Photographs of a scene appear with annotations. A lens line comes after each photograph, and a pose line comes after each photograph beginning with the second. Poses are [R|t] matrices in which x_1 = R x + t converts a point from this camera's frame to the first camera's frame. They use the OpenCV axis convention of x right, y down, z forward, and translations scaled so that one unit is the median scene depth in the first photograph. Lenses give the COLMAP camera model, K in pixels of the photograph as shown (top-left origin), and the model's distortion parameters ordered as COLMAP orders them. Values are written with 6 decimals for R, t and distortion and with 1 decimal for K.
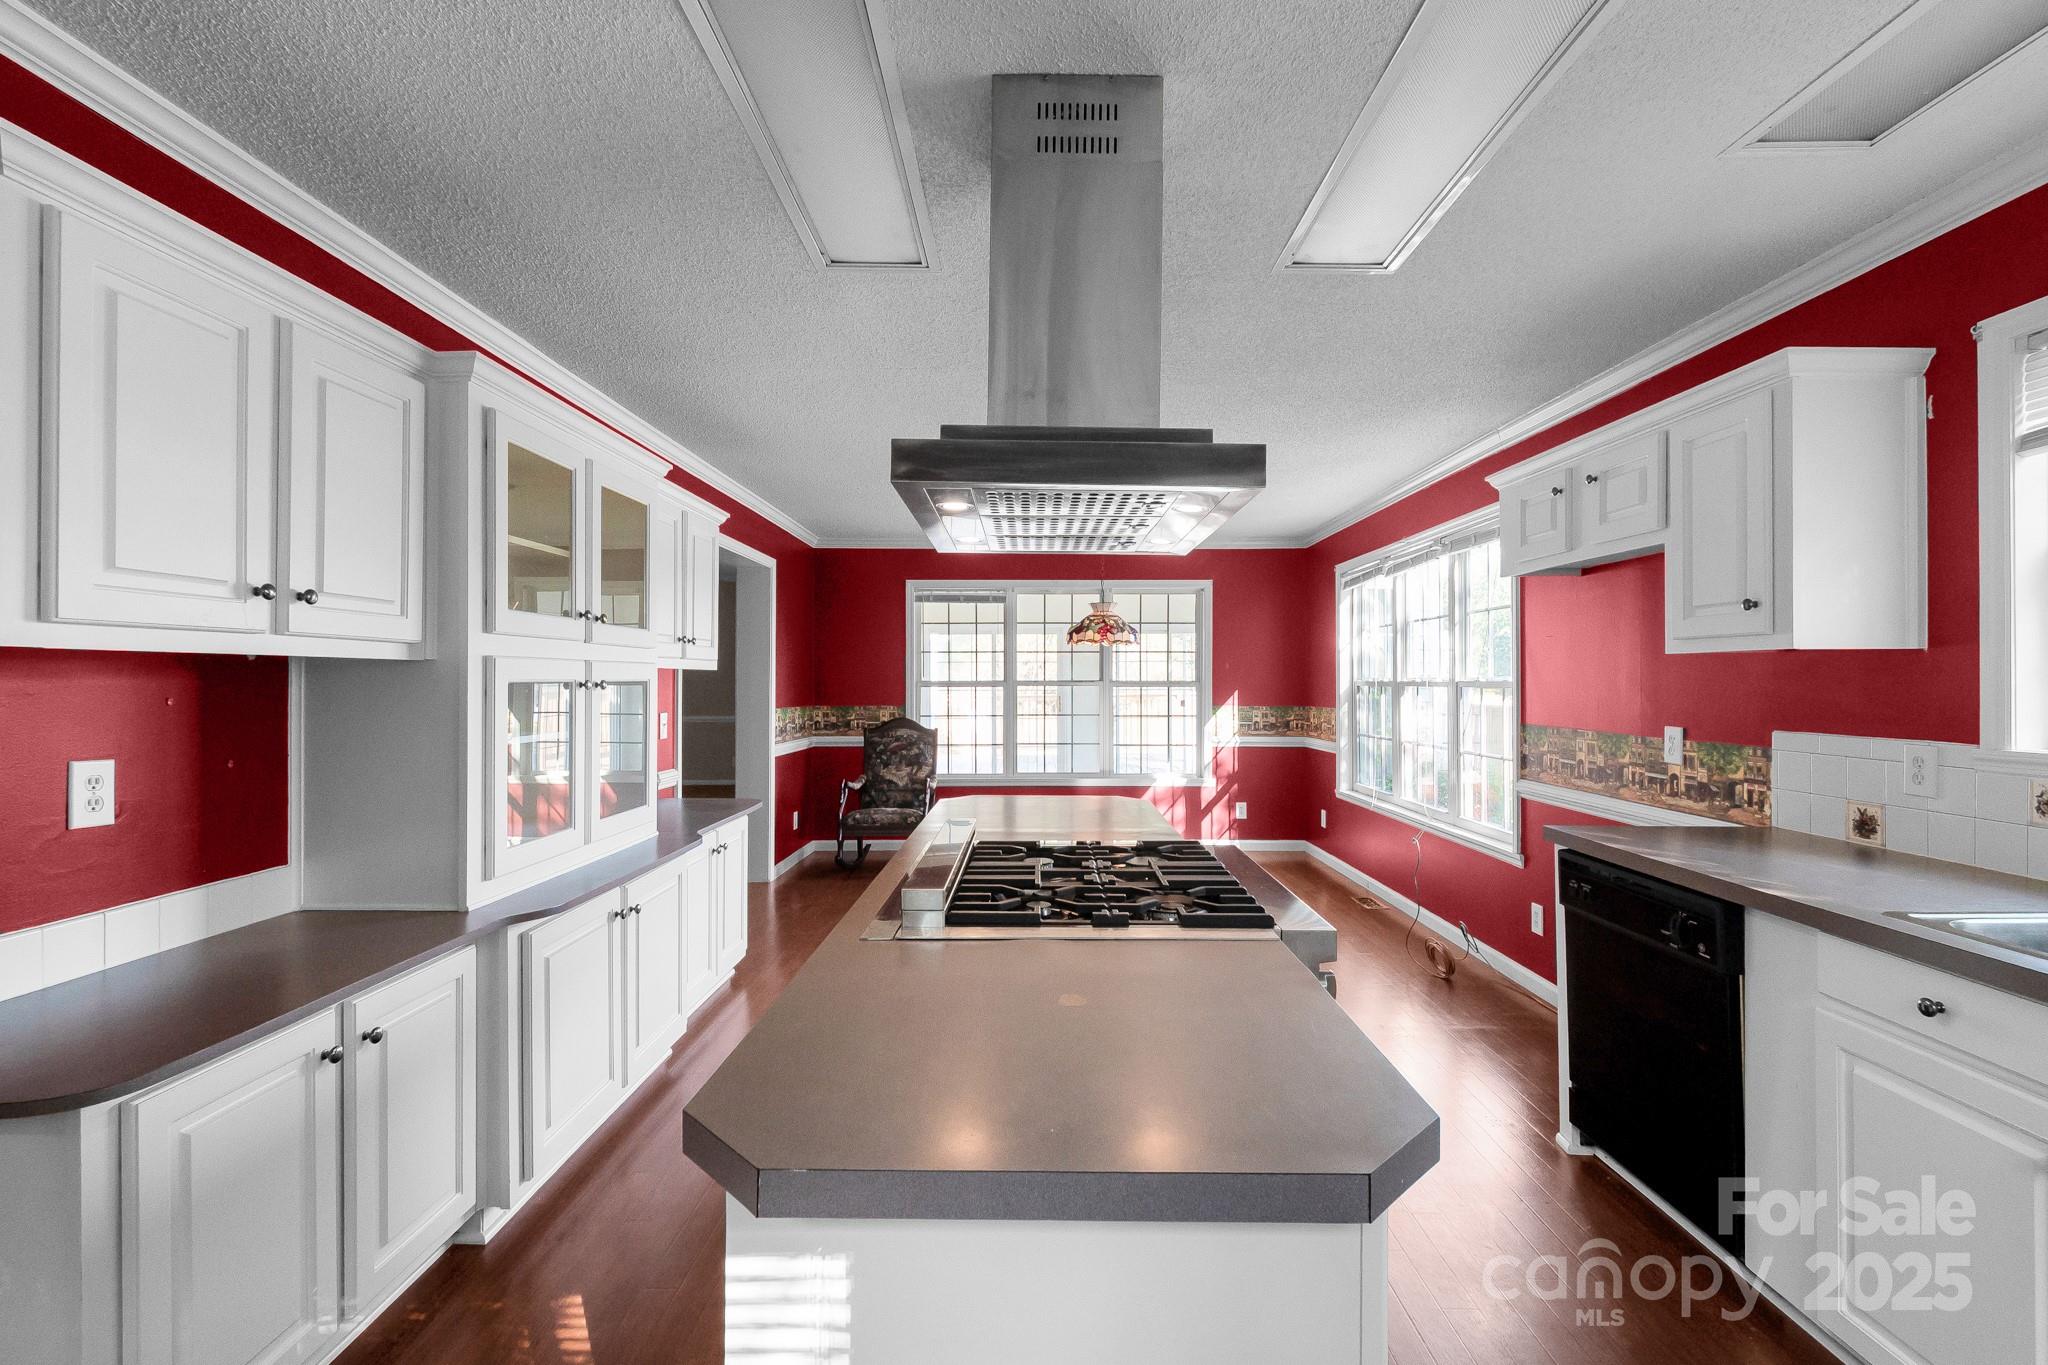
lens RADIAL K [[936.3, 0, 1012.4], [0, 936.3, 672.5], [0, 0, 1]] dist [-0.055660, -0.000021]
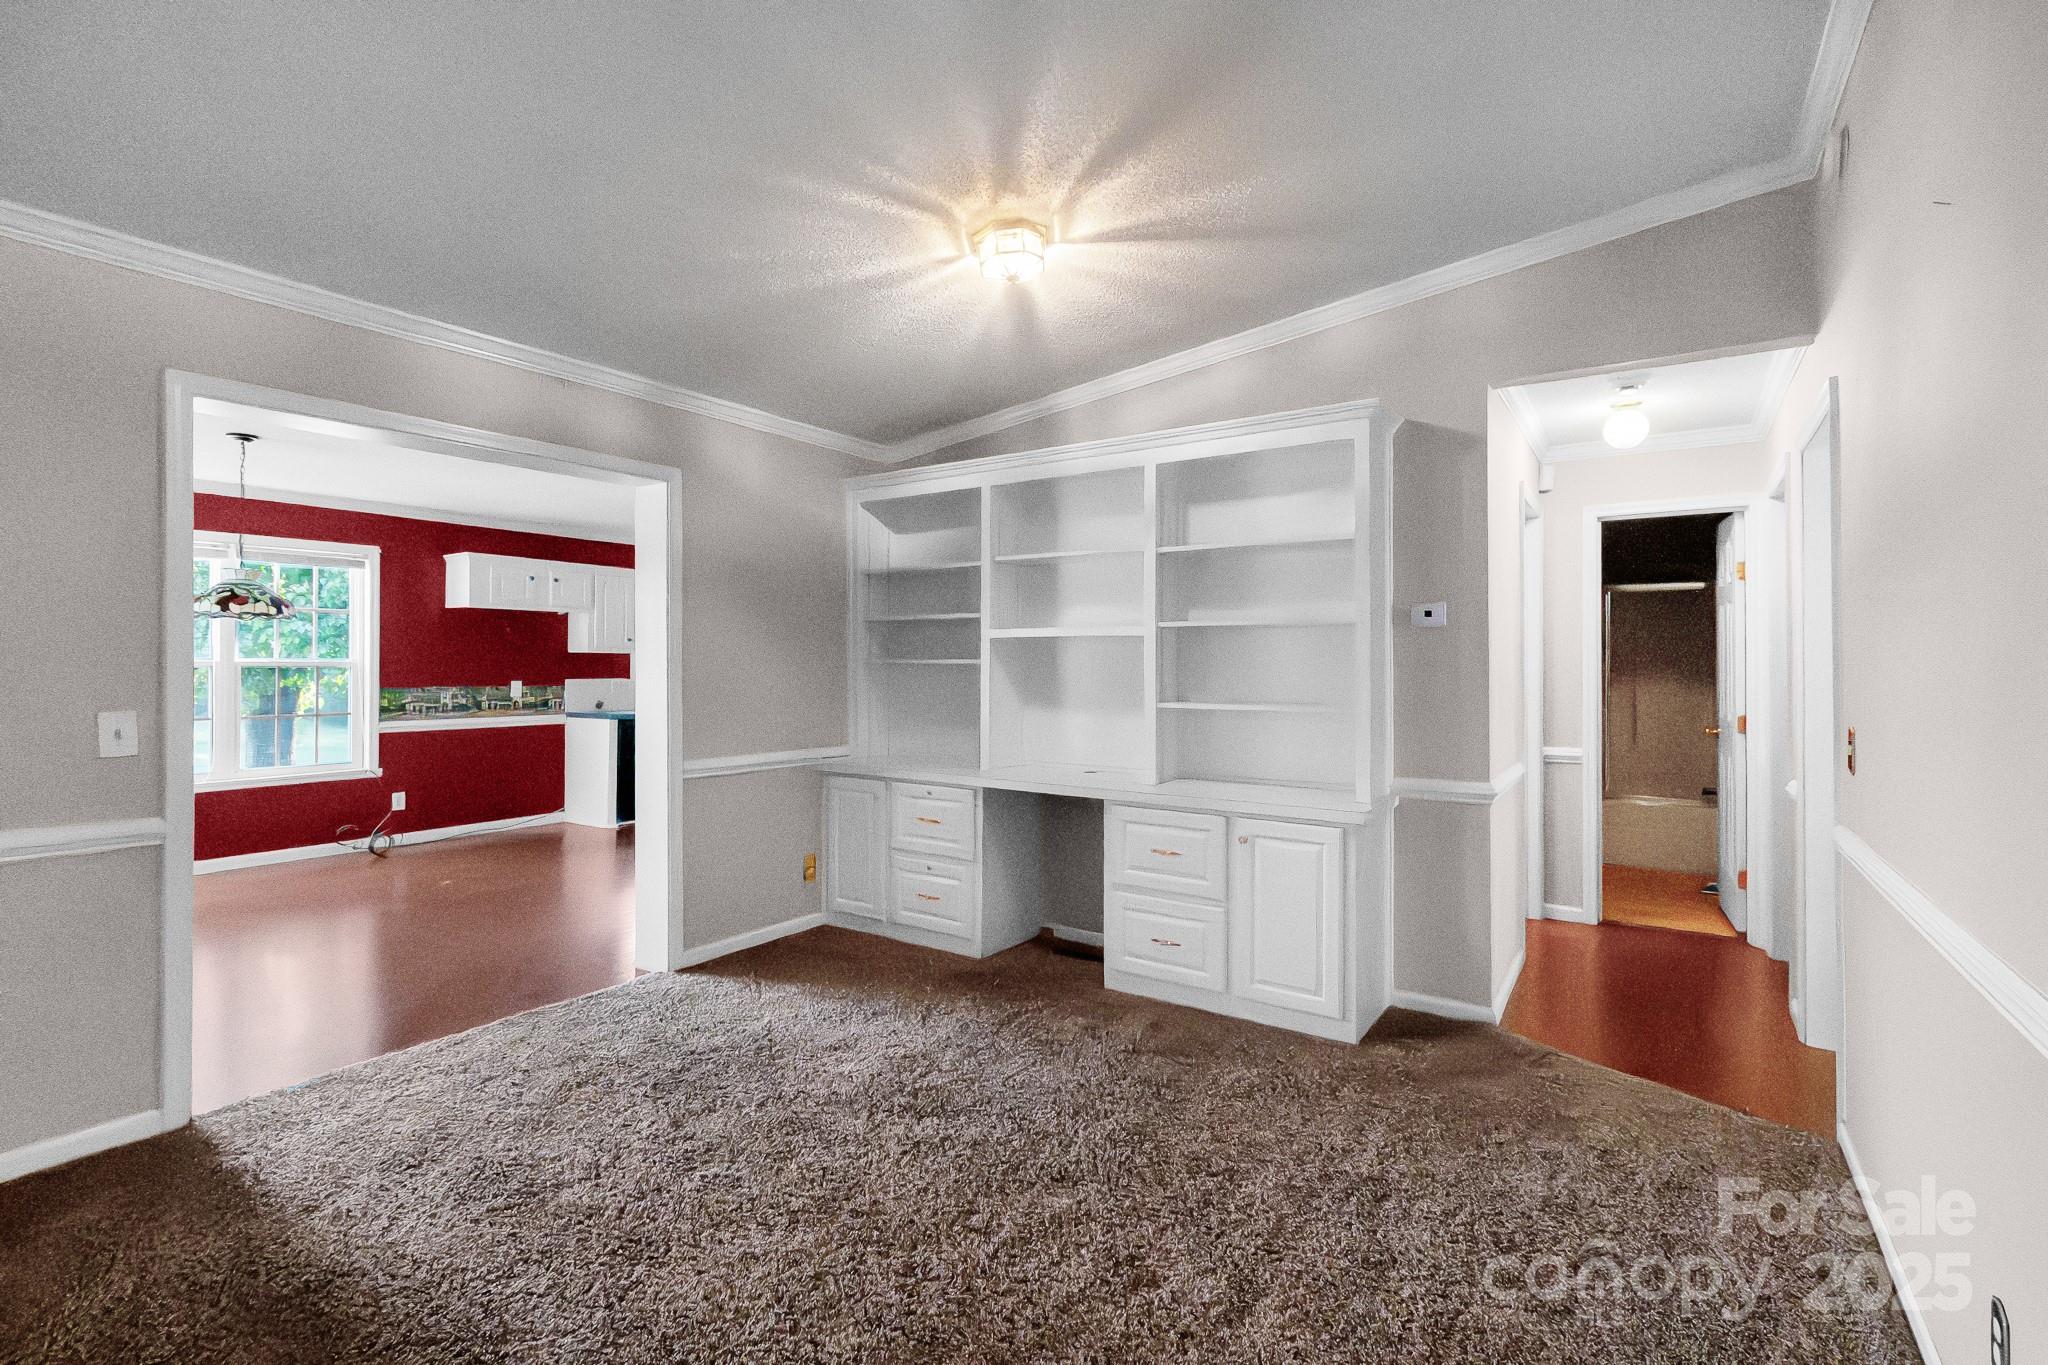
lens RADIAL K [[936.3, 0, 1012.4], [0, 936.3, 672.5], [0, 0, 1]] dist [-0.055660, -0.000021]
pose [[-0.828184, 0.003177, 0.560447, -1.687147], [0.002107, 0.999995, -0.002555, 0.047201], [-0.560452, -0.000936, -0.828186, 2.261895]]
